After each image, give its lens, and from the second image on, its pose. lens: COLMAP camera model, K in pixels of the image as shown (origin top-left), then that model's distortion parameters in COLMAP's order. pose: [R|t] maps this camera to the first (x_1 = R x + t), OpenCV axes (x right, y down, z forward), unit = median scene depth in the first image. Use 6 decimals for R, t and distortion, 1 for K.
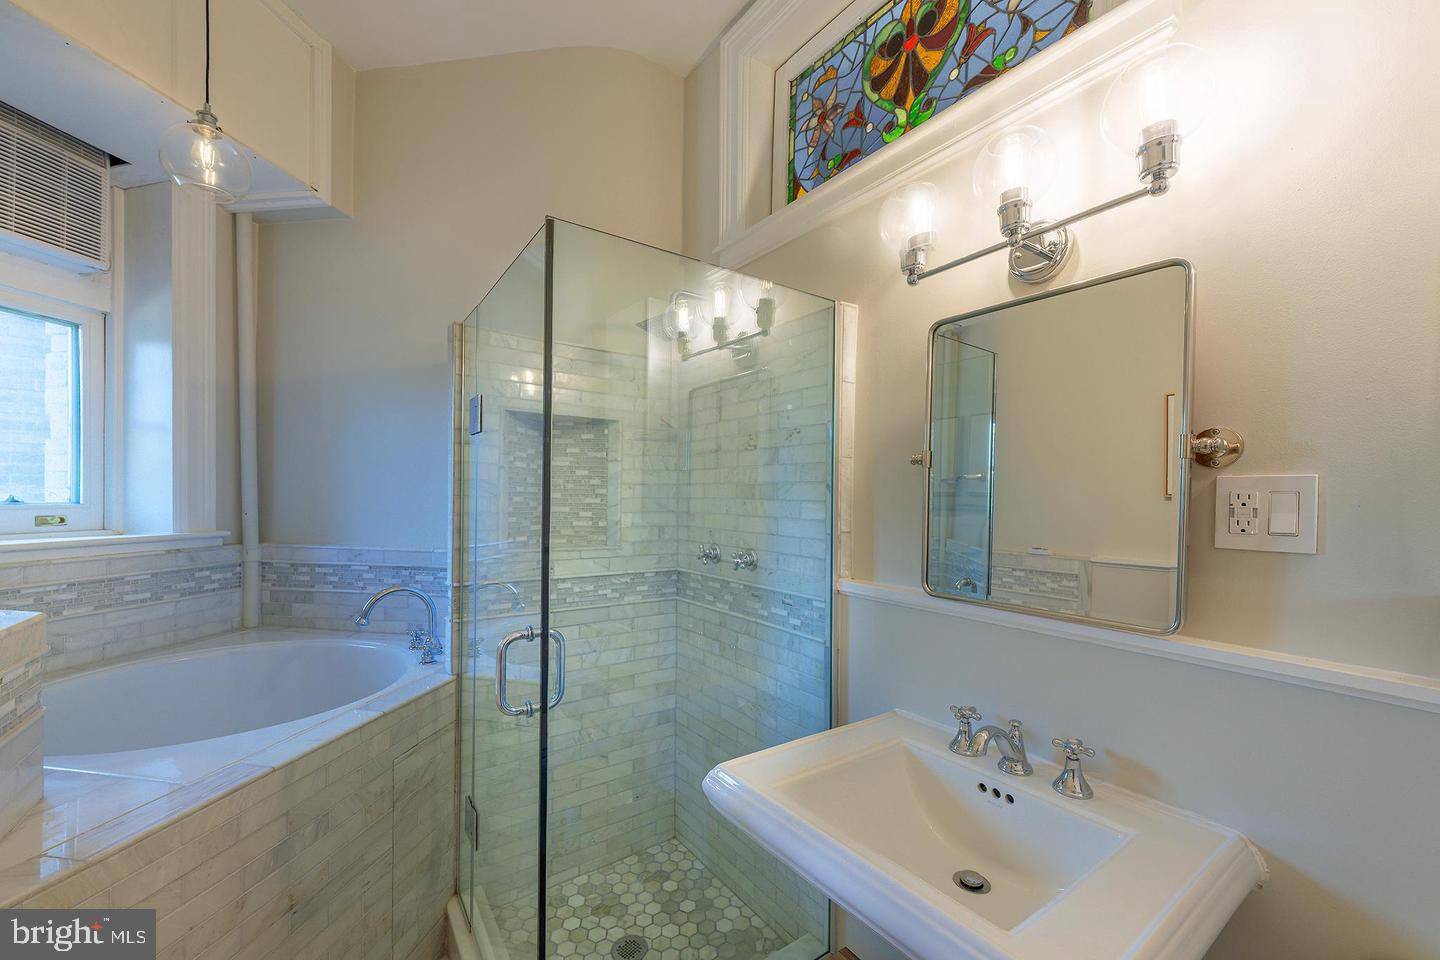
lens RADIAL K [[567.9, 0, 716.1], [0, 567.9, 498.2], [0, 0, 1]] dist [-0.001636, -0.000065]
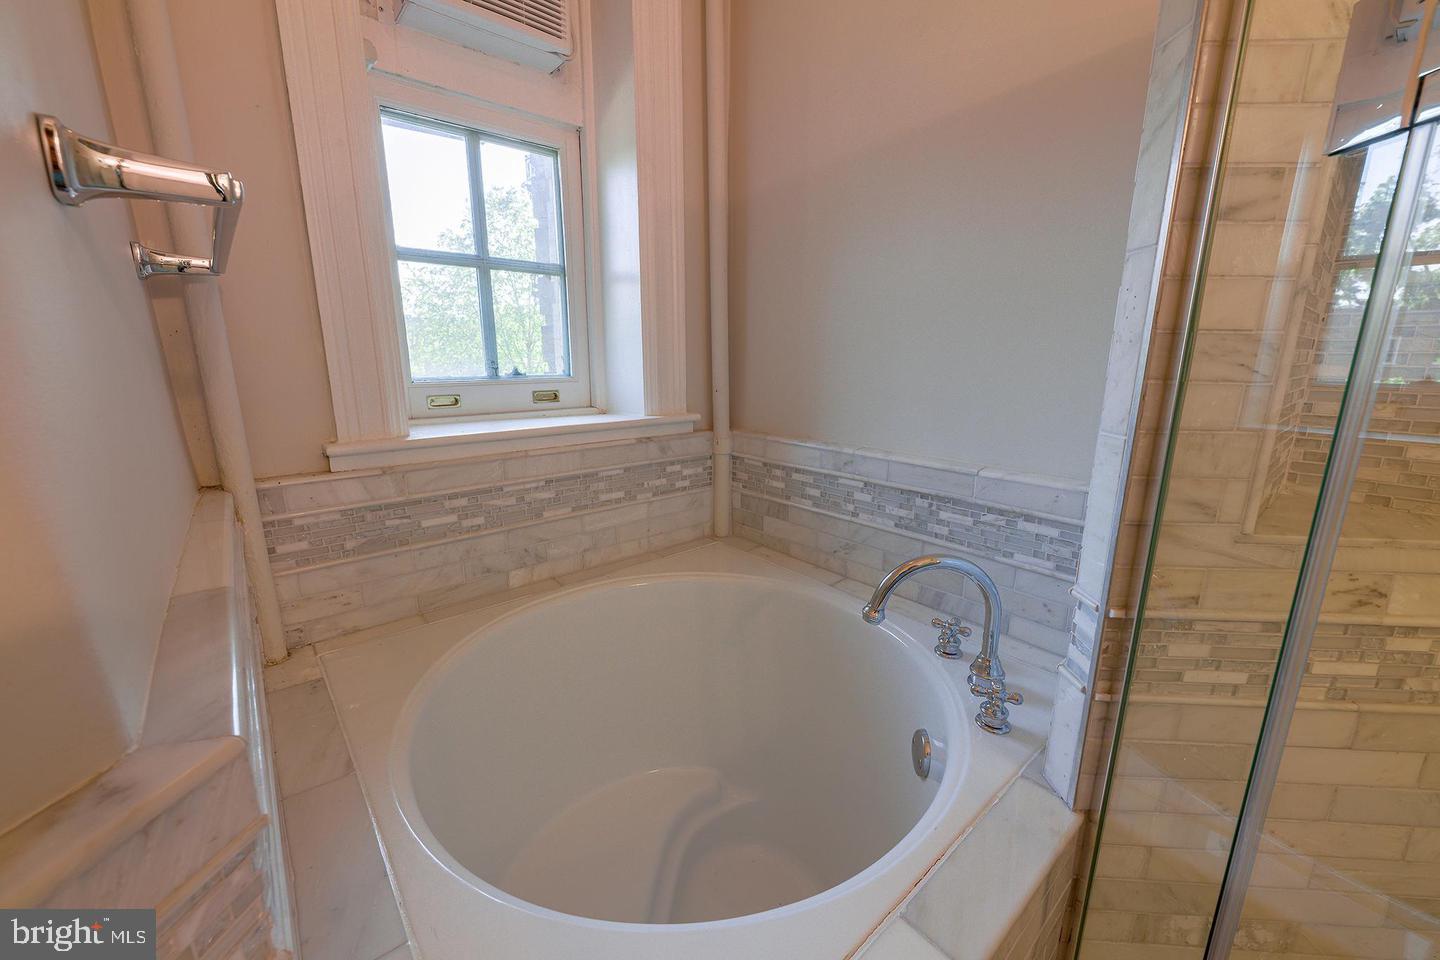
lens RADIAL K [[567.9, 0, 716.1], [0, 567.9, 498.2], [0, 0, 1]] dist [-0.001636, -0.000065]
pose [[0.758009, 0.153215, -0.633993, -0.346980], [0.001832, 0.971514, 0.236973, -0.014019], [0.652242, -0.180790, 0.736136, 0.441391]]
